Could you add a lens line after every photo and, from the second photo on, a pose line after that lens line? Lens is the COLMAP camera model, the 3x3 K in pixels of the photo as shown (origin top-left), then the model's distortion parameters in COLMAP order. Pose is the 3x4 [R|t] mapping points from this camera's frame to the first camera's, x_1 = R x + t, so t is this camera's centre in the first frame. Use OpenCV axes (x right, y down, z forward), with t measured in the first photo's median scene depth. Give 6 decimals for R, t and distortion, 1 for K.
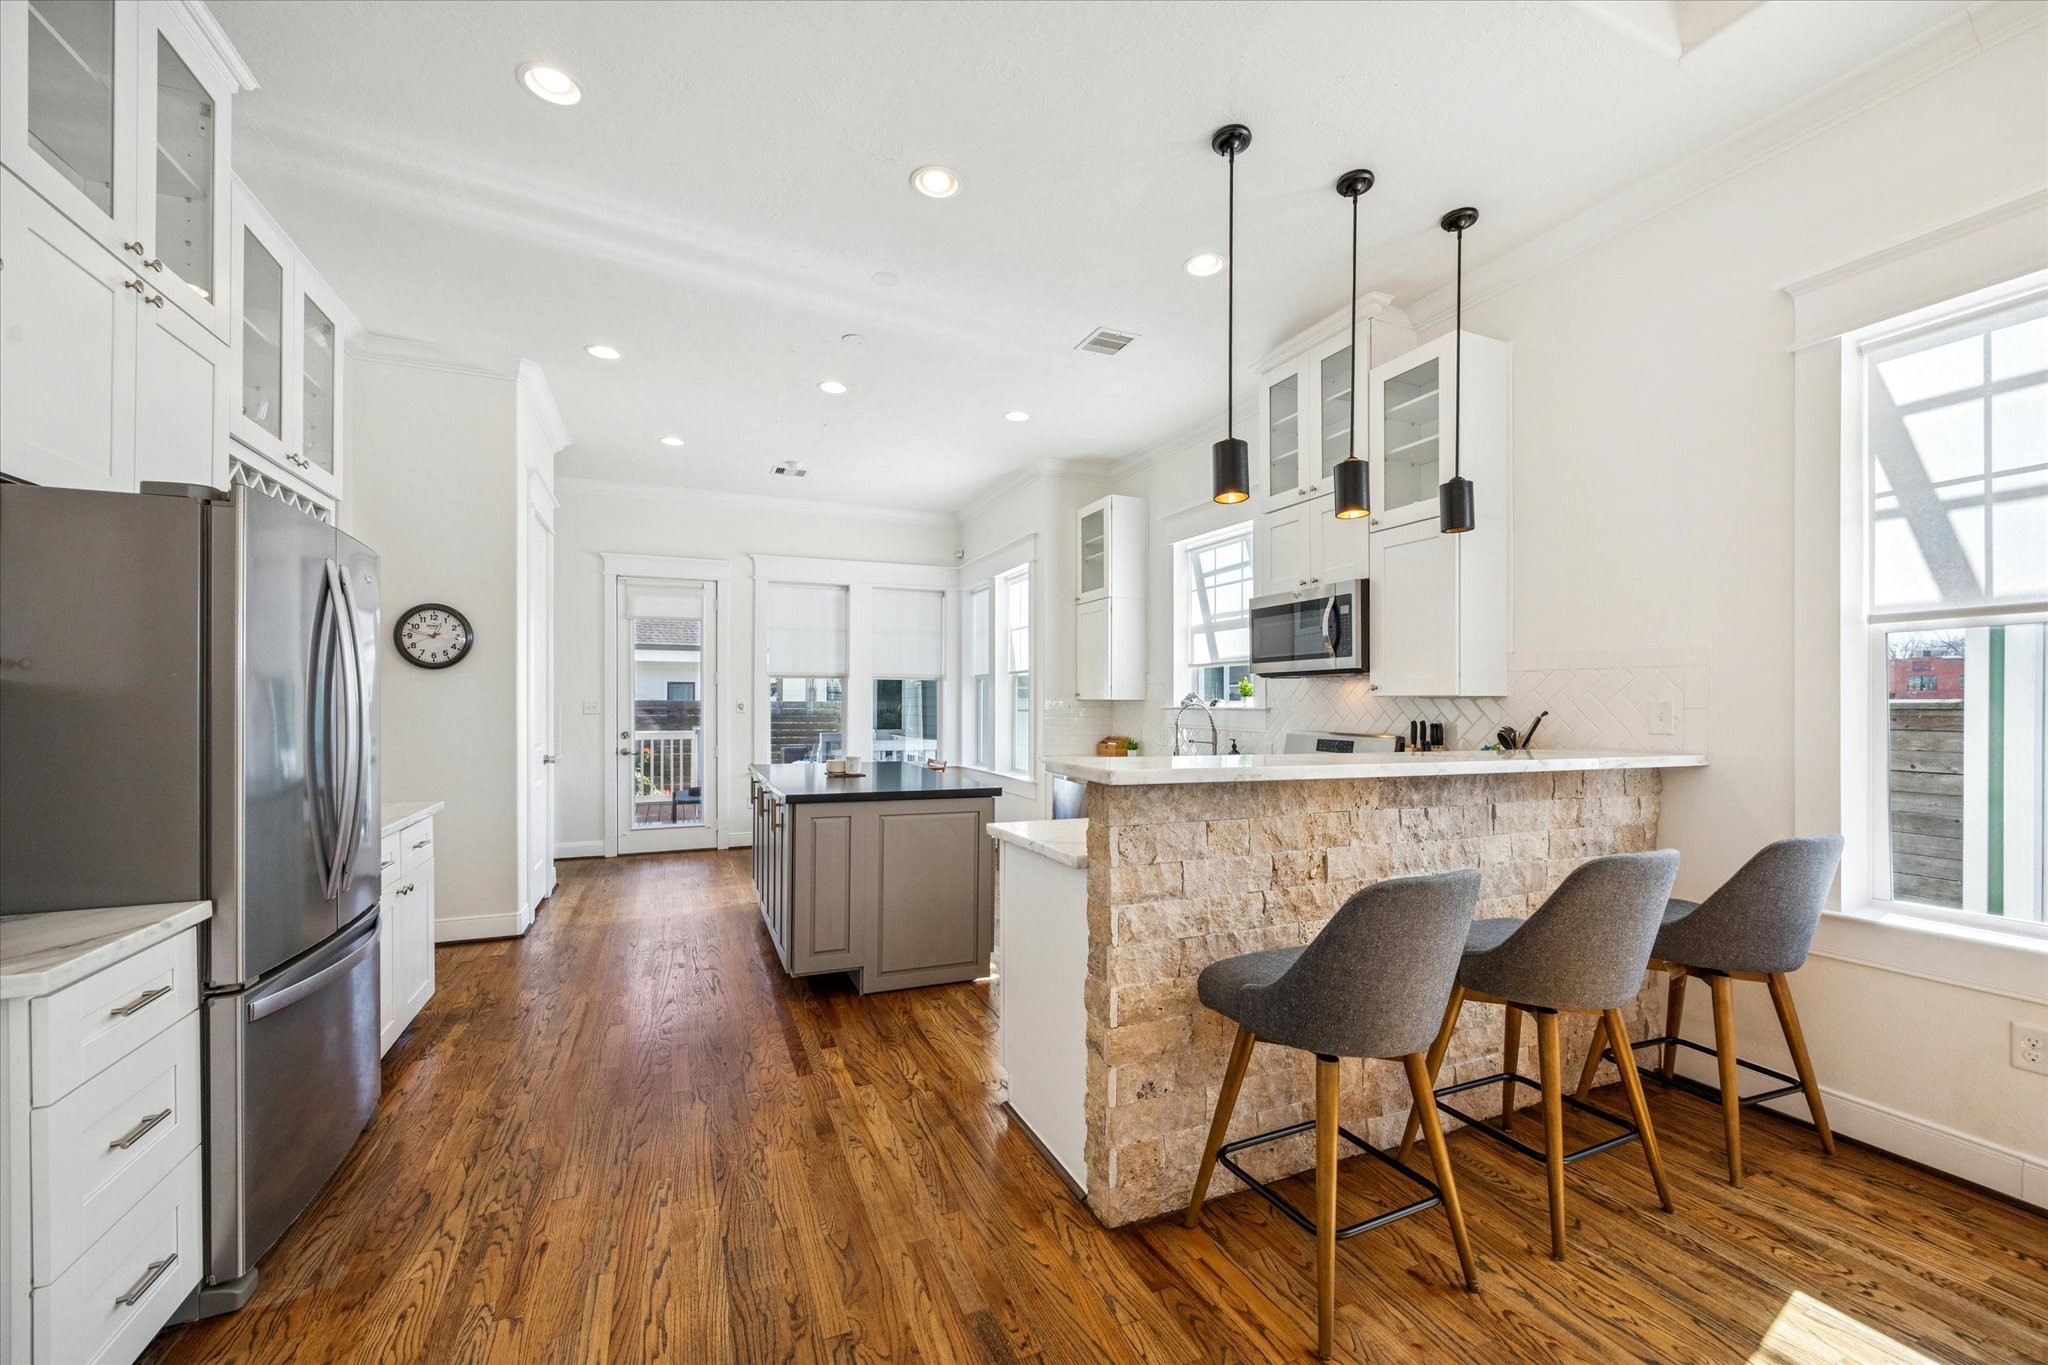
lens RADIAL K [[810.0, 0, 1014.1], [0, 810.0, 706.9], [0, 0, 1]] dist [-0.003538, 0.001199]
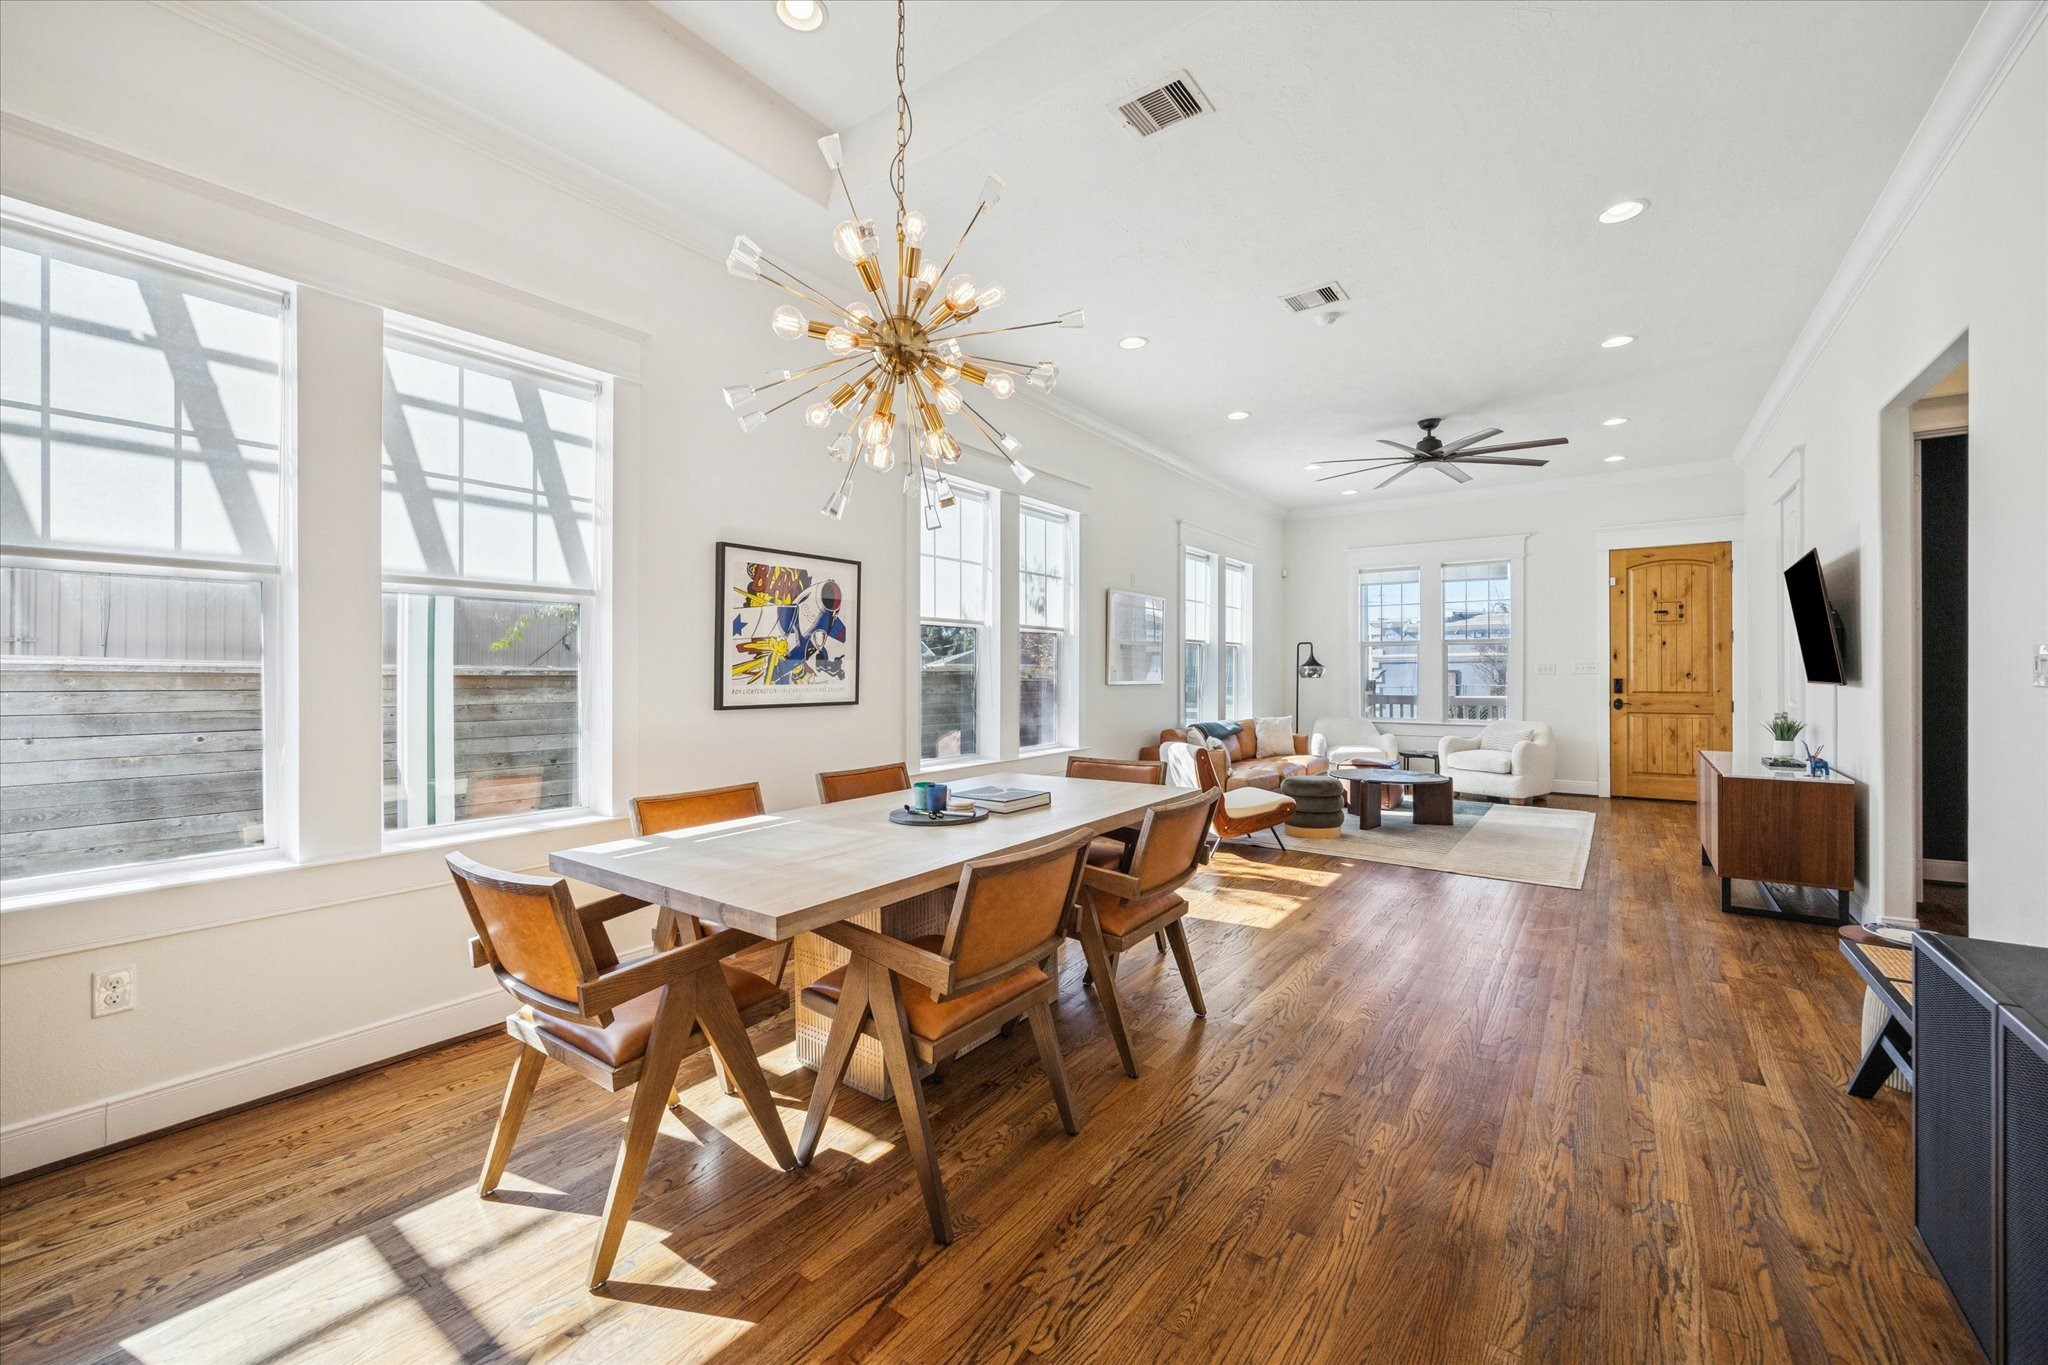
lens RADIAL K [[810.0, 0, 1031.8], [0, 810.0, 672.3], [0, 0, 1]] dist [-0.003538, 0.001199]
pose [[-0.519796, -0.001439, 0.854289, -0.111600], [-0.002334, 0.999997, 0.000265, 0.005750], [-0.854287, -0.001856, -0.519798, 0.268340]]
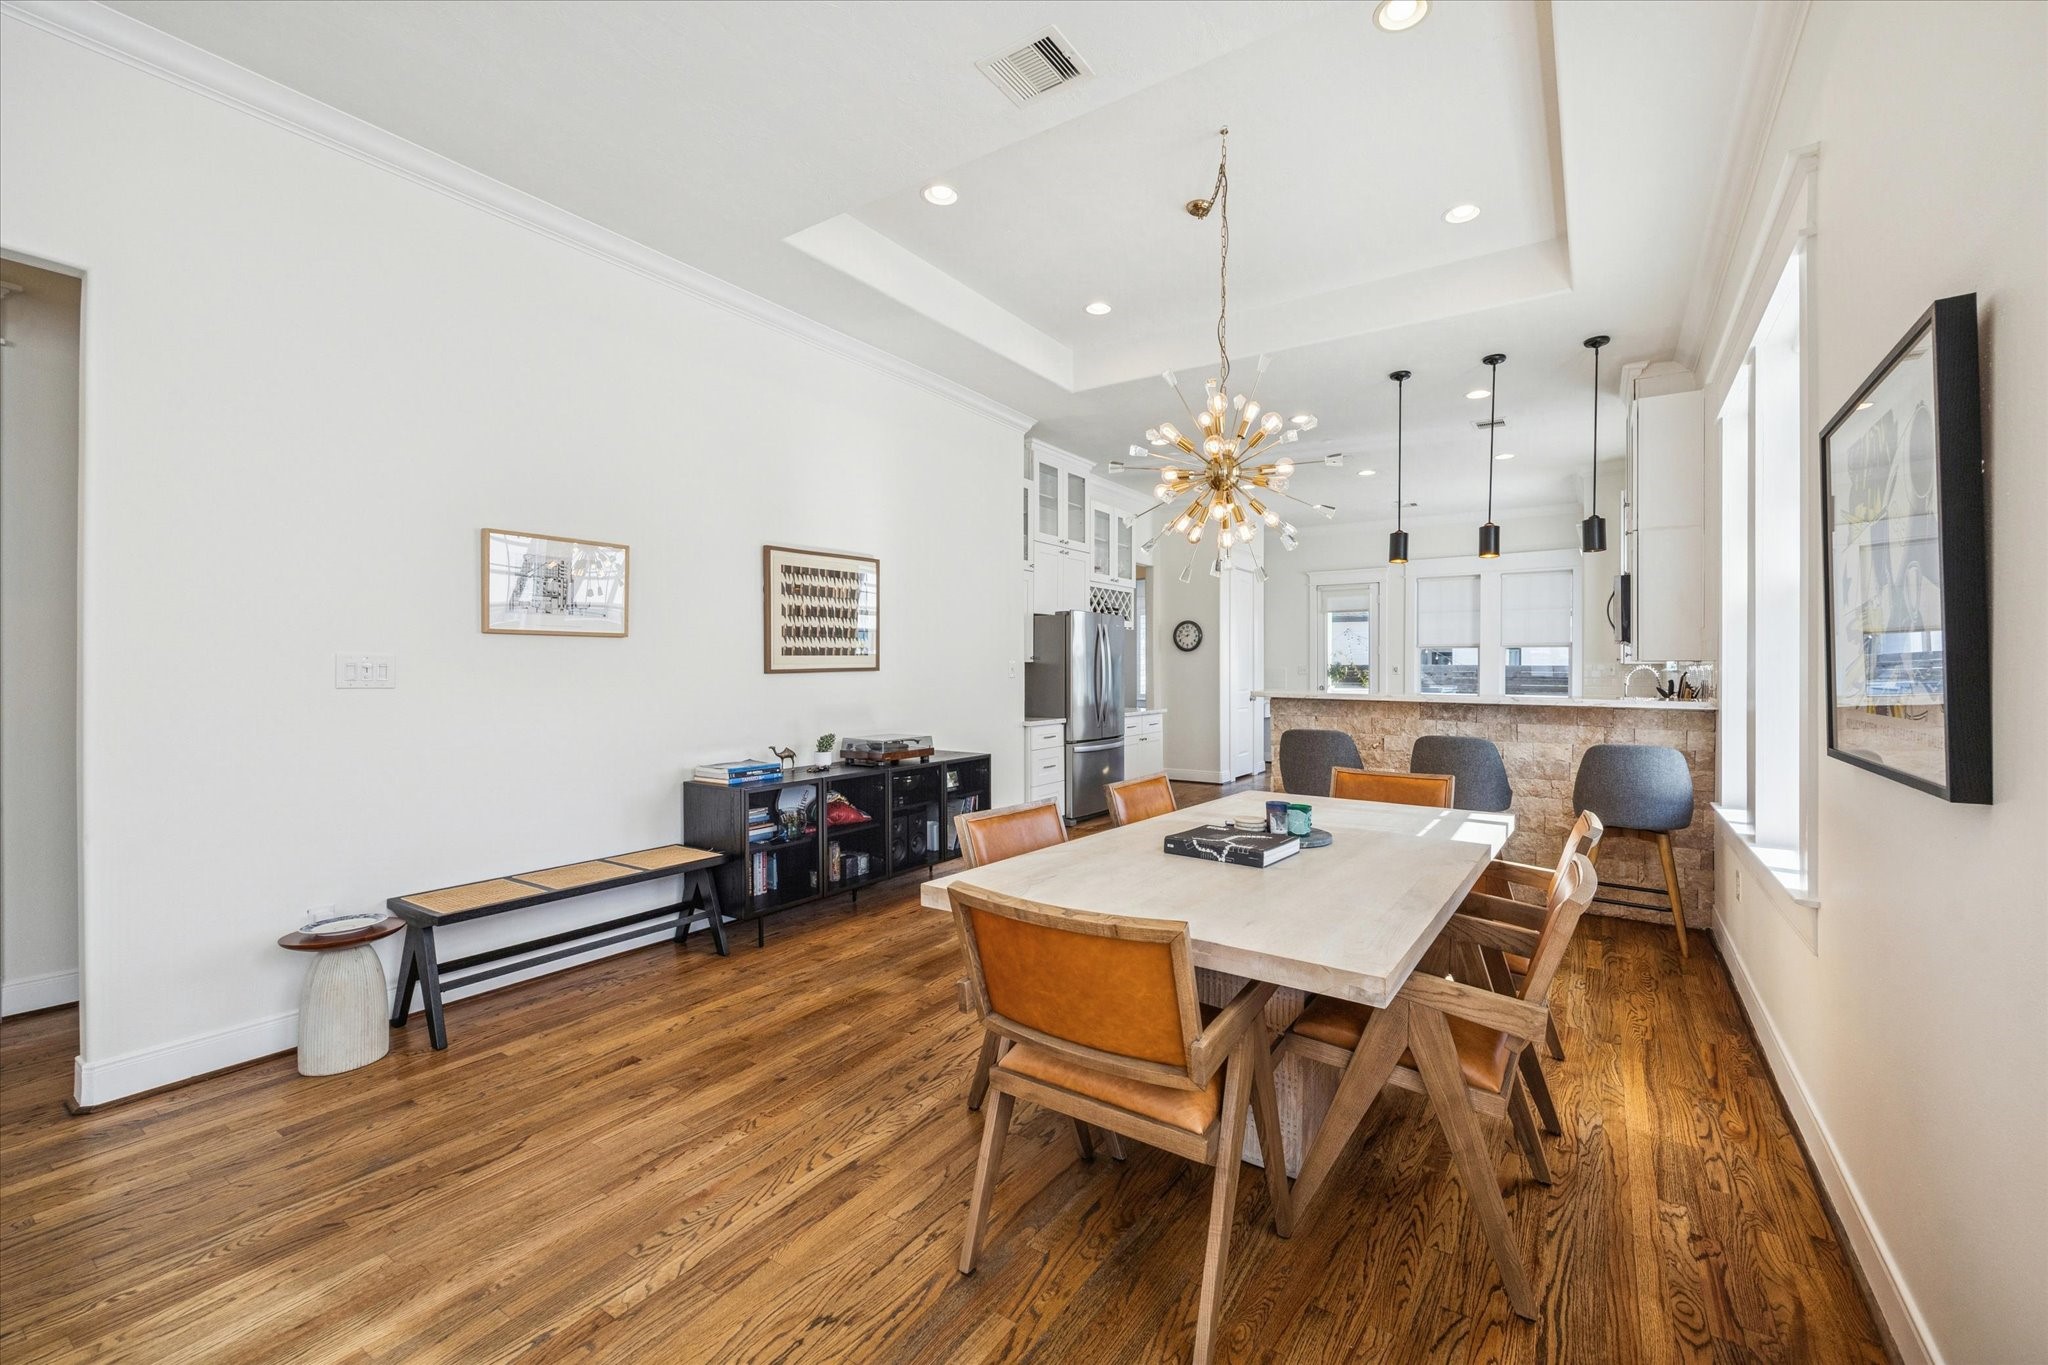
lens RADIAL K [[823.8, 0, 1066.0], [0, 823.8, 676.9], [0, 0, 1]] dist [-0.009404, -0.000683]
pose [[0.559709, 0.008129, -0.828649, 0.860254], [-0.001406, 0.999960, 0.008860, 0.001589], [0.828688, -0.003794, 0.559698, -0.456401]]
